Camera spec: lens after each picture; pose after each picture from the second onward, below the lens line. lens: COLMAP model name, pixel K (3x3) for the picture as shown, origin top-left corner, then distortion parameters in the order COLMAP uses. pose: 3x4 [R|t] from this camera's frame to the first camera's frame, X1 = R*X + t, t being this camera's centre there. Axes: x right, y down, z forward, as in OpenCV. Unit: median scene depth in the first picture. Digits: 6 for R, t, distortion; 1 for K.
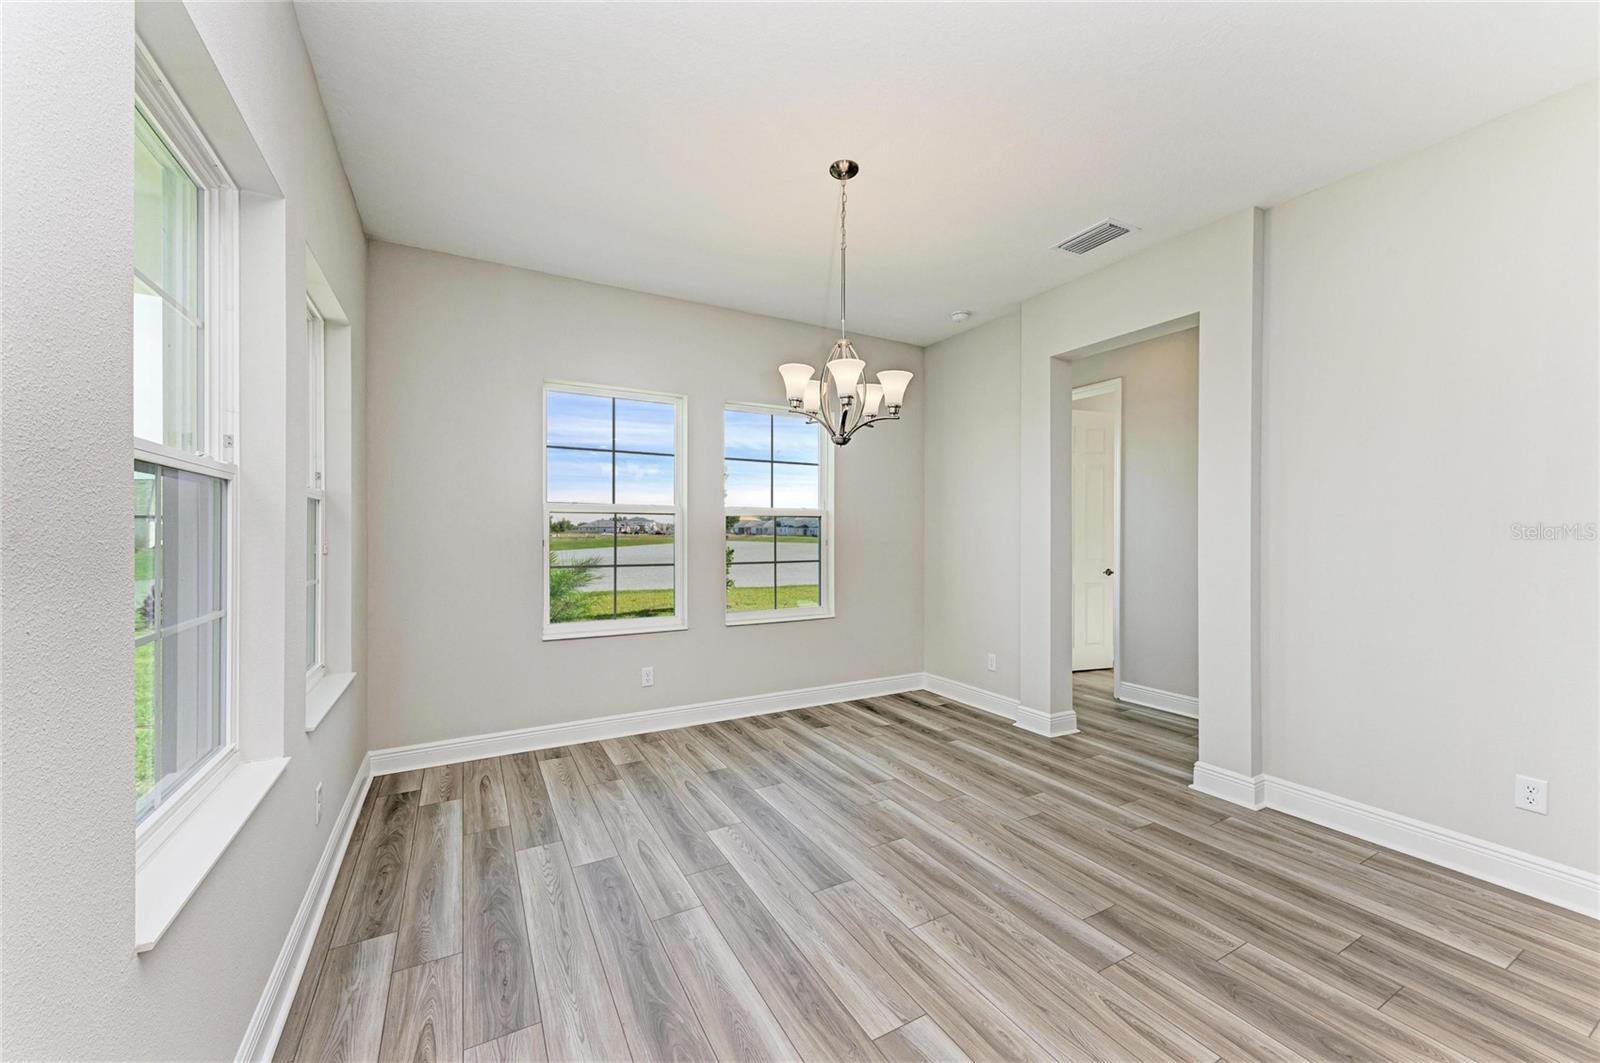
lens RADIAL K [[612.9, 0, 800.0], [0, 612.9, 531.5], [0, 0, 1]] dist [0.011437, -0.000336]
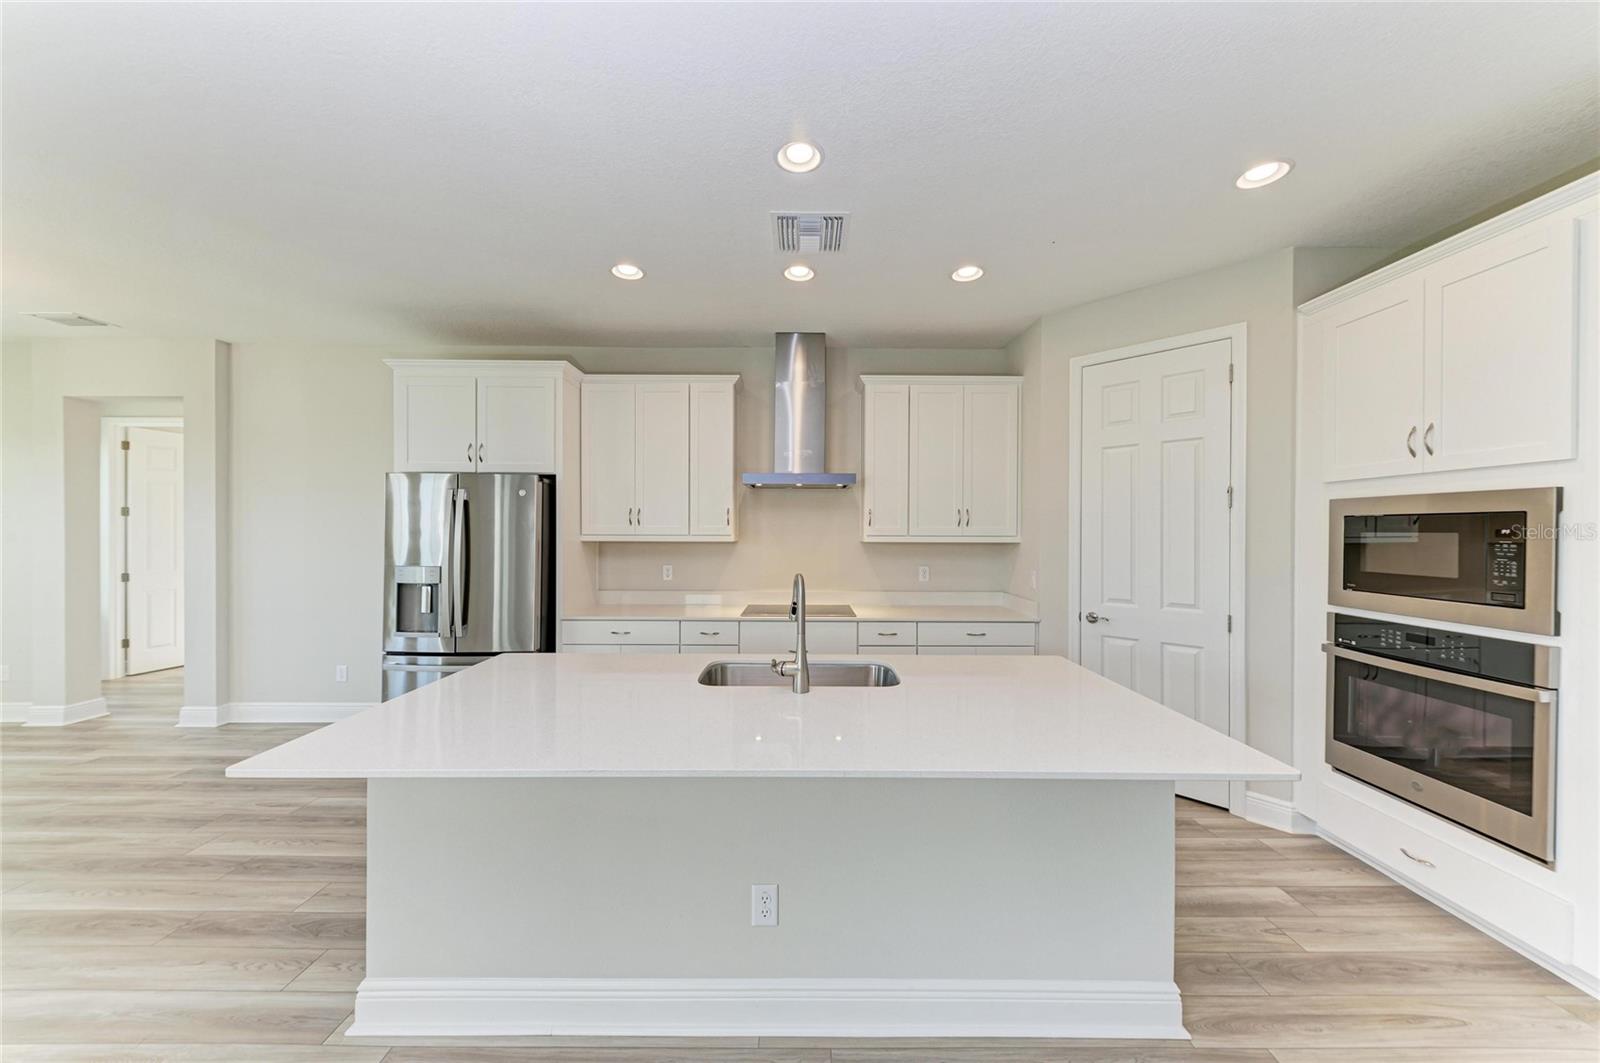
lens RADIAL K [[546.4, 0, 799.9], [0, 546.4, 538.1], [0, 0, 1]] dist [0.011795, -0.004712]
pose [[0.482984, -0.004376, 0.875618, 0.191798], [-0.005238, 0.999955, 0.007886, -0.035945], [-0.875614, -0.008395, 0.482939, -0.784305]]
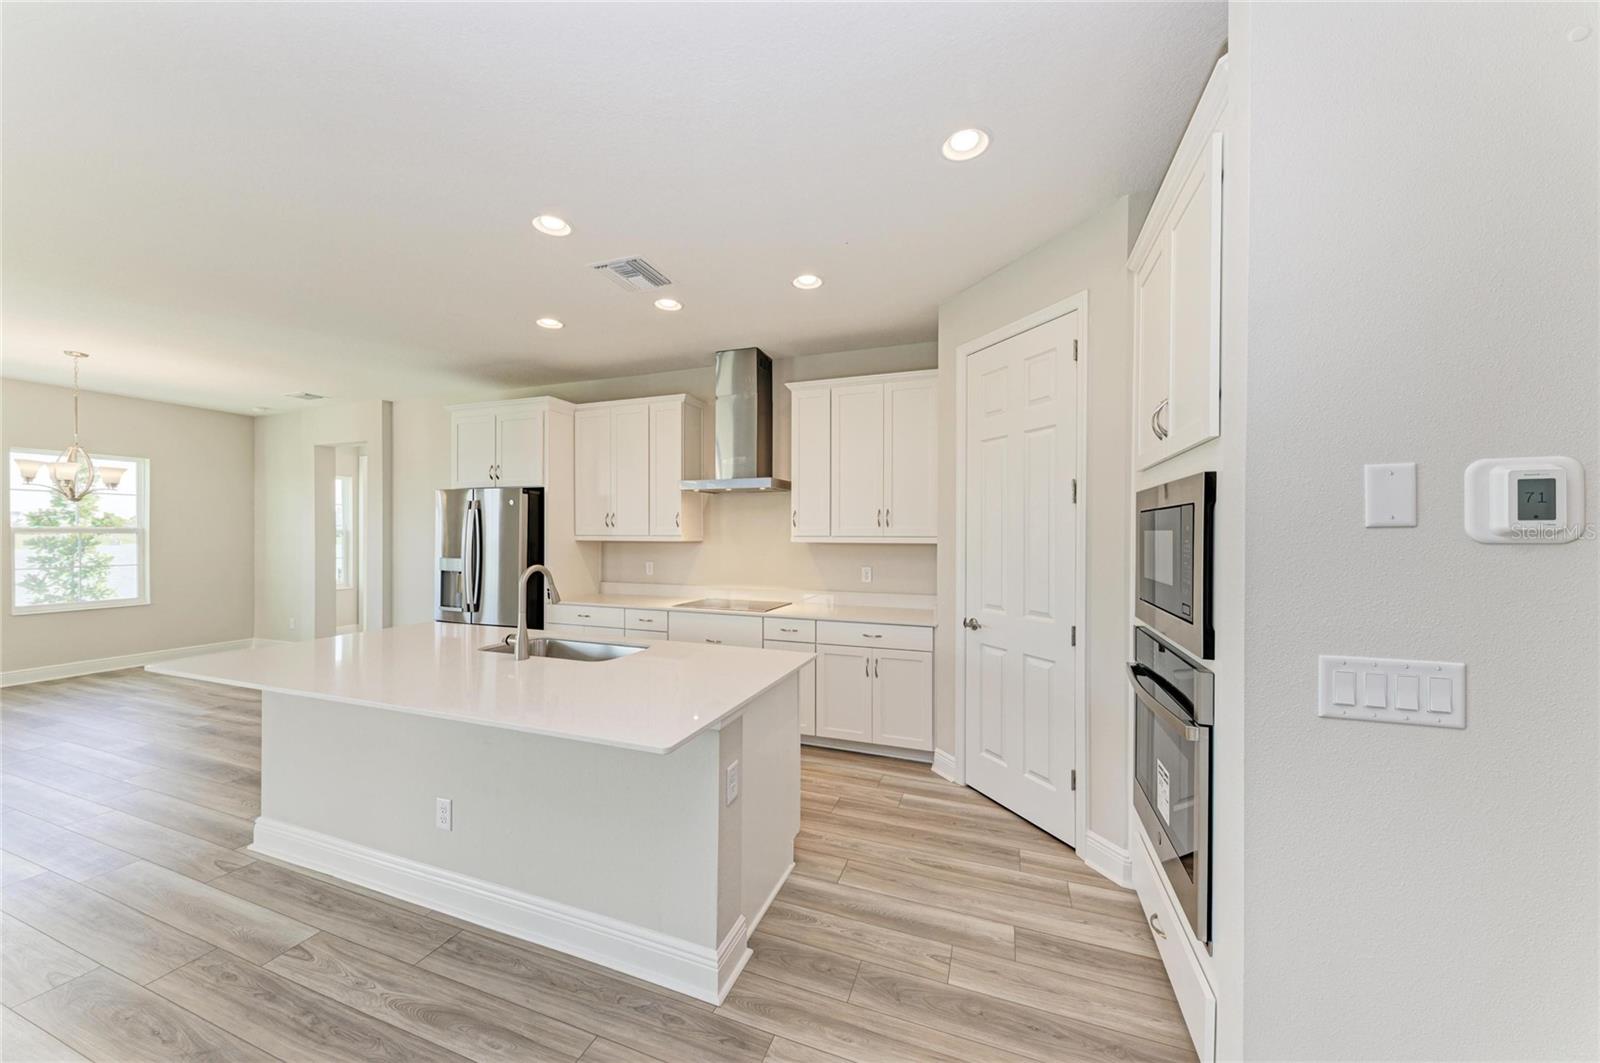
lens RADIAL K [[546.4, 0, 799.9], [0, 546.4, 538.1], [0, 0, 1]] dist [0.011795, -0.004712]
pose [[0.754250, 0.001295, 0.656587, 0.473775], [-0.006211, 0.999967, 0.005162, -0.034856], [-0.656558, -0.007972, 0.754233, -1.248673]]
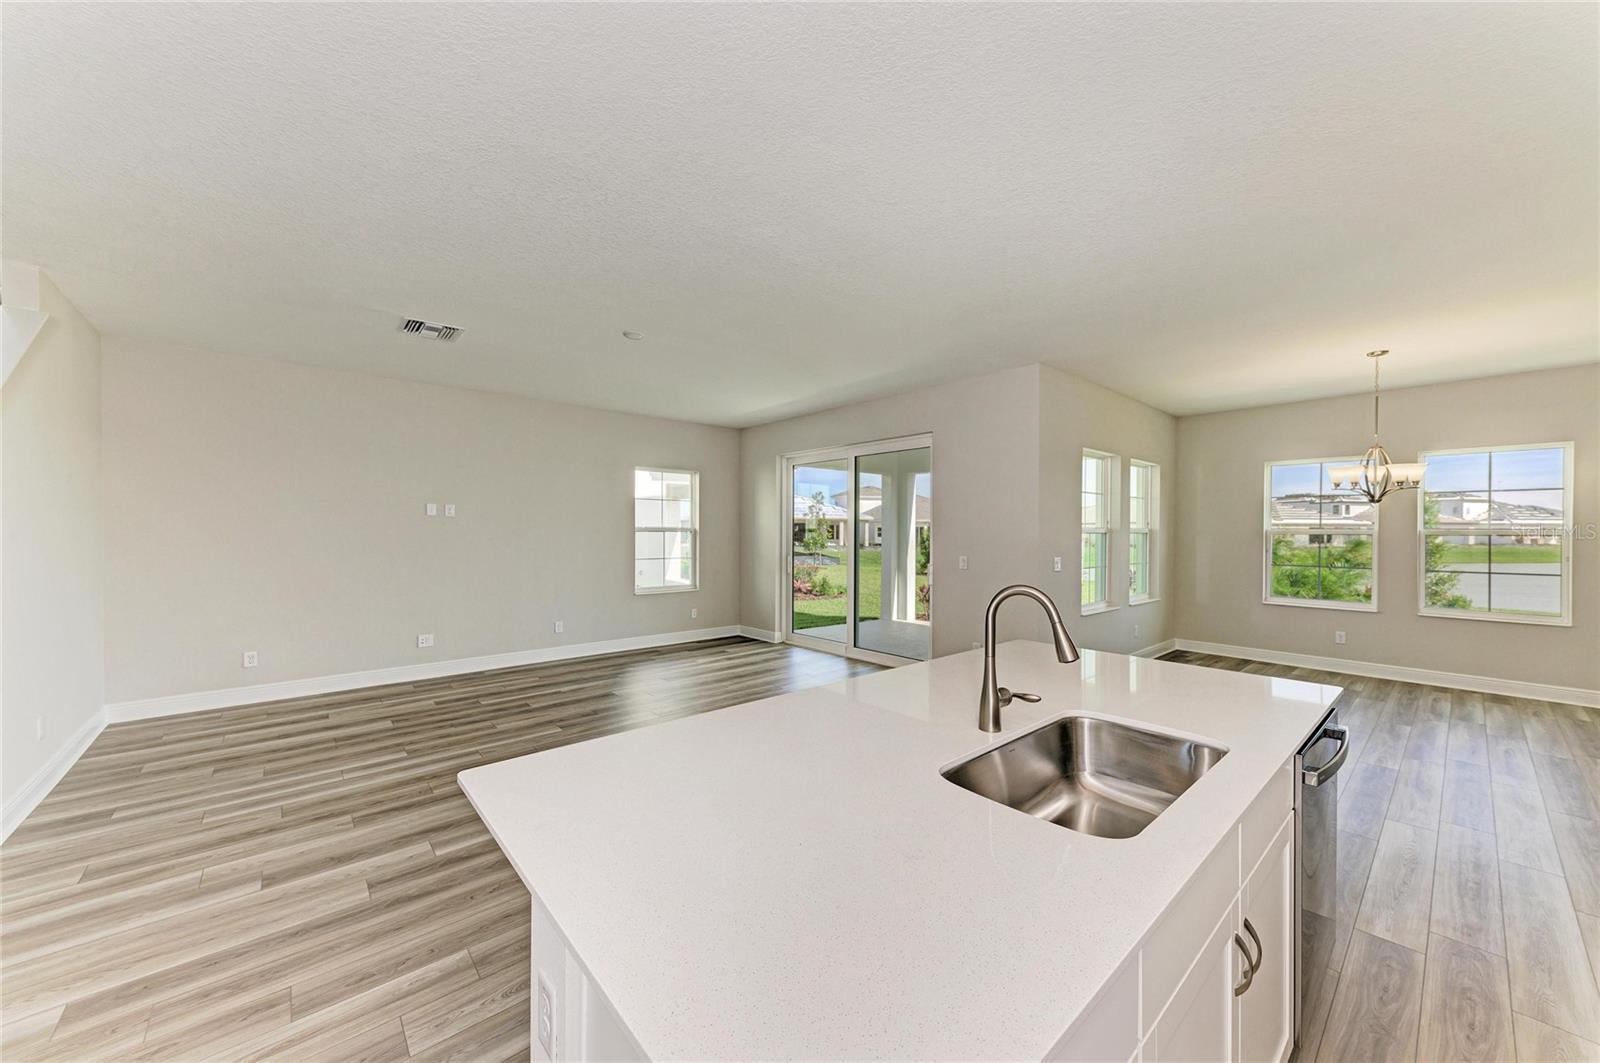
lens RADIAL K [[583.8, 0, 792.7], [0, 583.8, 533.6], [0, 0, 1]] dist [0.025195, -0.005456]
pose [[0.206268, 0.007487, -0.978467, 1.067417], [-0.006075, 0.999961, 0.006371, -0.038711], [0.978477, 0.004630, 0.206306, -0.770504]]
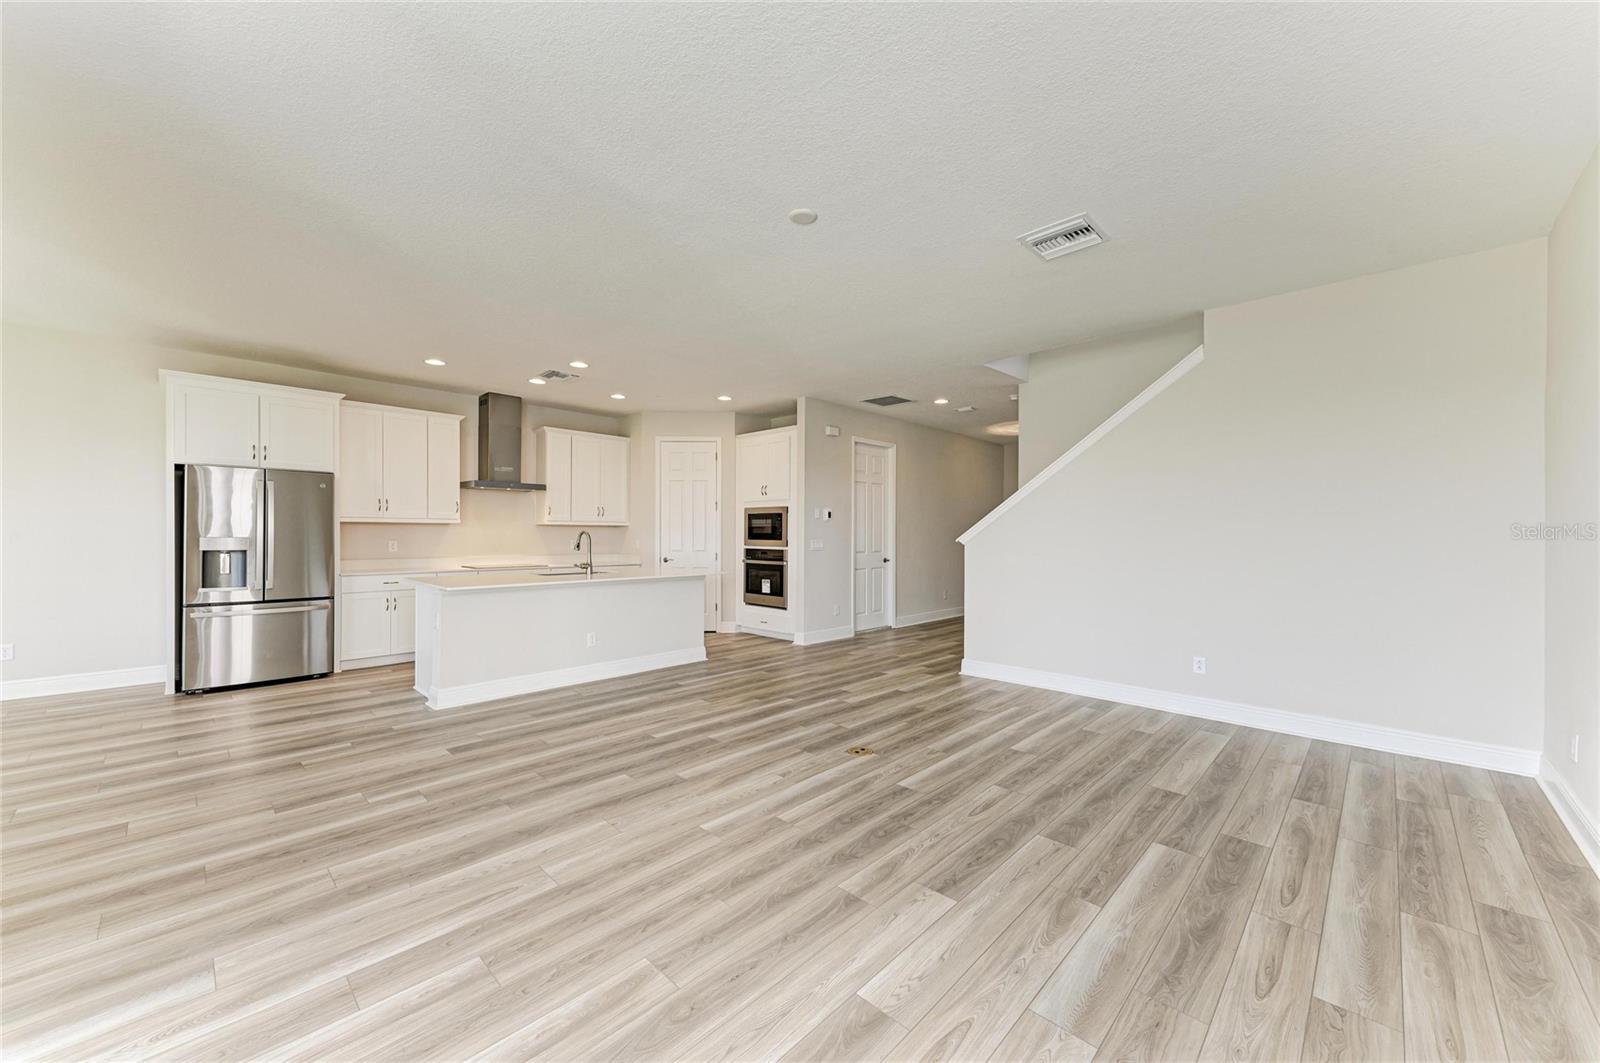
lens RADIAL K [[601.9, 0, 800.0], [0, 601.9, 531.5], [0, 0, 1]] dist [0.007203, -0.000529]
pose [[-0.295598, 0.005581, 0.955296, -0.998978], [-0.002802, 0.999974, -0.006709, 0.015487], [-0.955308, -0.004659, -0.295574, -0.587943]]
